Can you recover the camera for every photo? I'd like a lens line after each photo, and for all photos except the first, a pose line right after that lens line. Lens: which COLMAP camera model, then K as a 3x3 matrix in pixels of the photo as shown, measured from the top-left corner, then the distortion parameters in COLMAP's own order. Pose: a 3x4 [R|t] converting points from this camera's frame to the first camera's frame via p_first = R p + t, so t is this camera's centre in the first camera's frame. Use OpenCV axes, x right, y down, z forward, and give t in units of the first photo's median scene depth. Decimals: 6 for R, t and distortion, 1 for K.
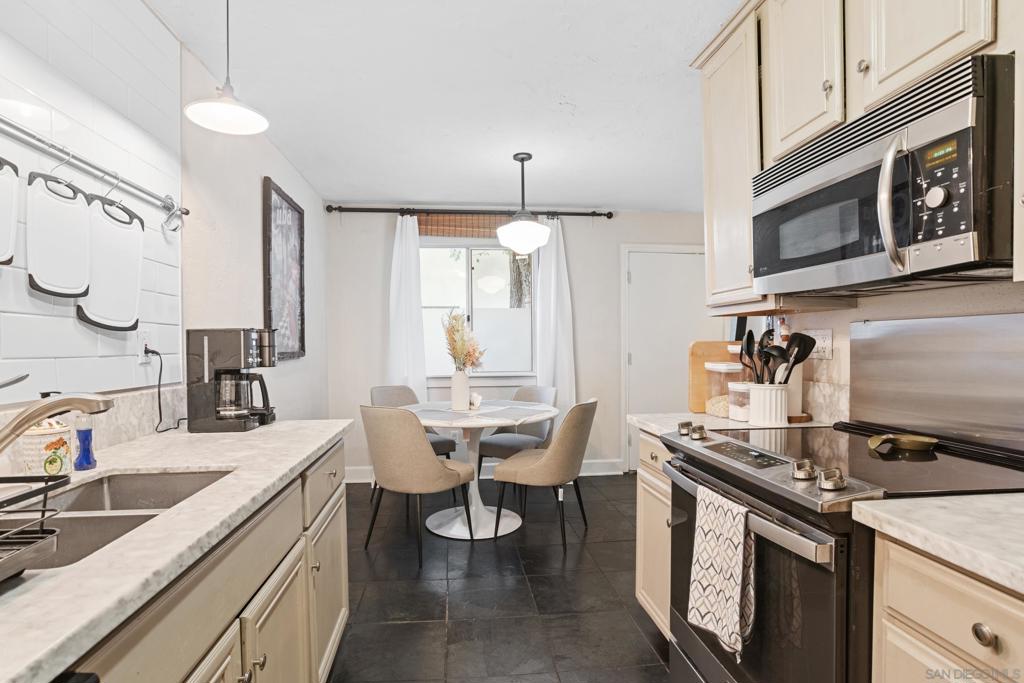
lens RADIAL K [[536.2, 0, 509.1], [0, 536.2, 347.4], [0, 0, 1]] dist [-0.001480, 0.001815]
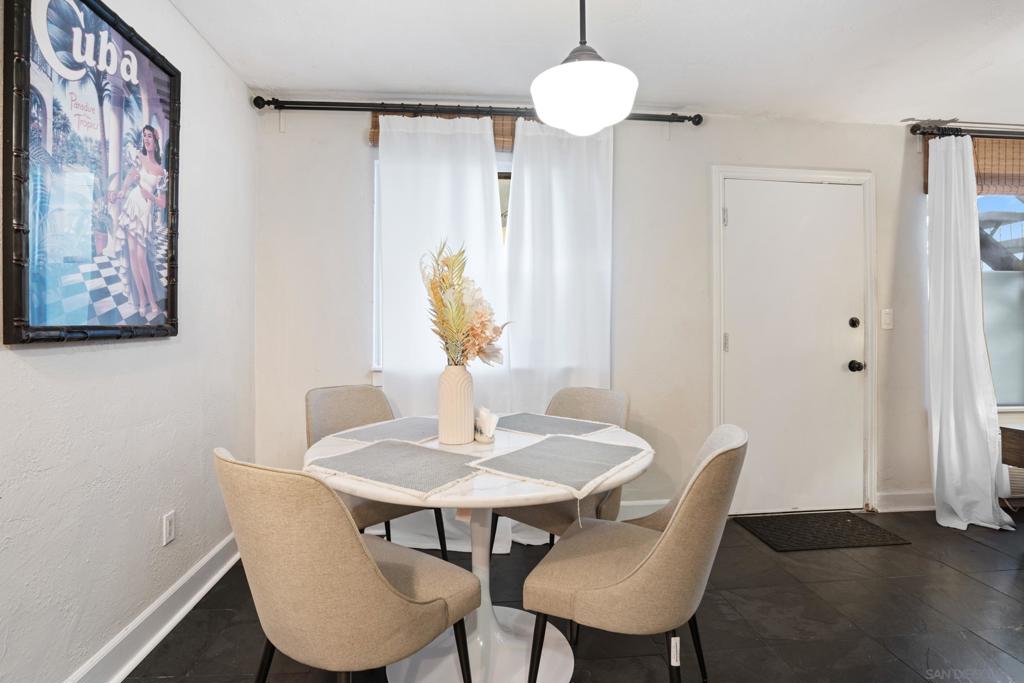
lens RADIAL K [[528.7, 0, 526.7], [0, 528.7, 321.2], [0, 0, 1]] dist [0.000765, 0.000512]
pose [[0.999978, 0.005886, 0.002908, -0.048225], [-0.005850, 0.999906, -0.012417, 0.014094], [-0.002981, 0.012400, 0.999919, 0.918253]]
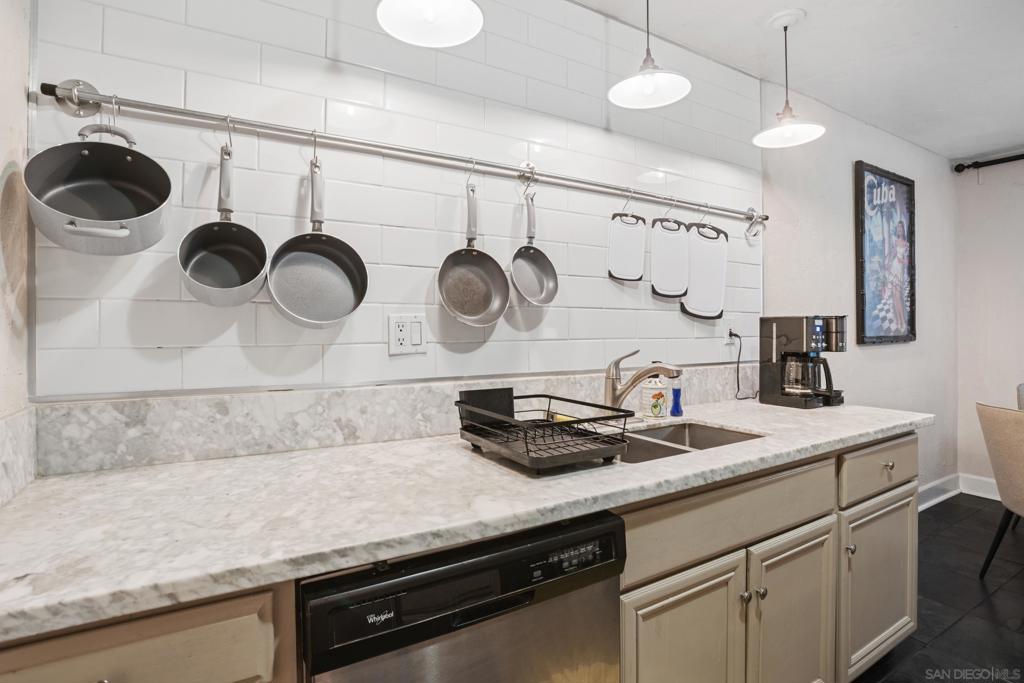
lens RADIAL K [[519.8, 0, 482.9], [0, 519.8, 311.7], [0, 0, 1]] dist [-0.049335, 0.025921]
pose [[0.419016, -0.011890, -0.907901, 0.187543], [-0.011176, 0.999771, -0.018251, -0.017691], [0.907910, 0.017795, 0.418787, -0.052750]]
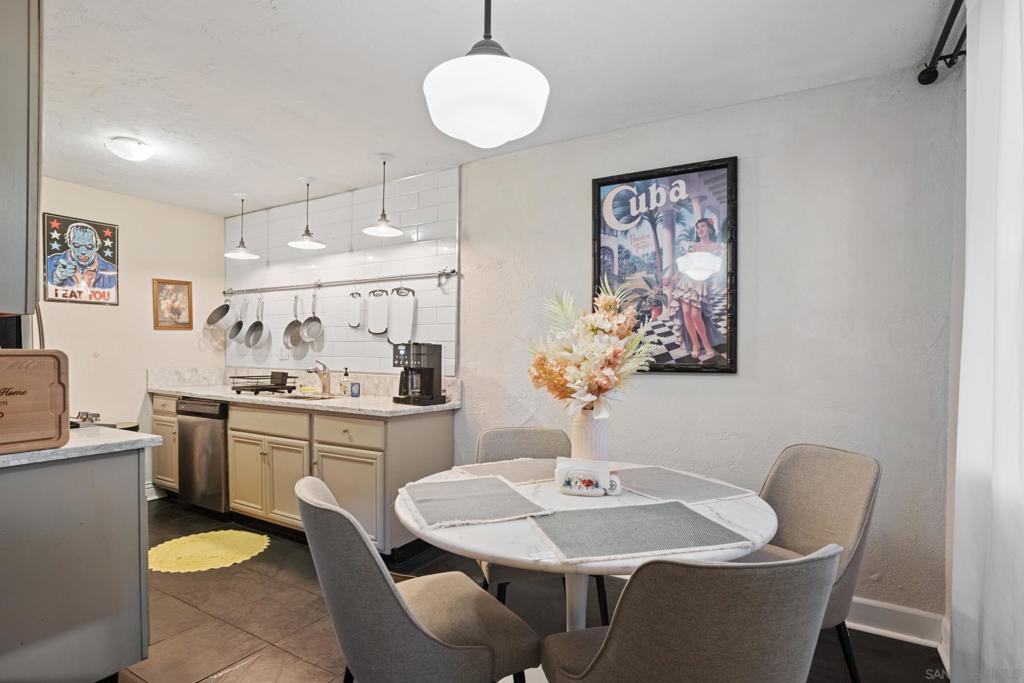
lens RADIAL K [[538.3, 0, 510.1], [0, 538.3, 357.3], [0, 0, 1]] dist [-0.000786, 0.000777]
pose [[-0.610455, 0.011462, -0.791968, 0.664250], [-0.006654, 0.999786, 0.019599, -0.028419], [0.792023, 0.017234, -0.610248, 2.397910]]
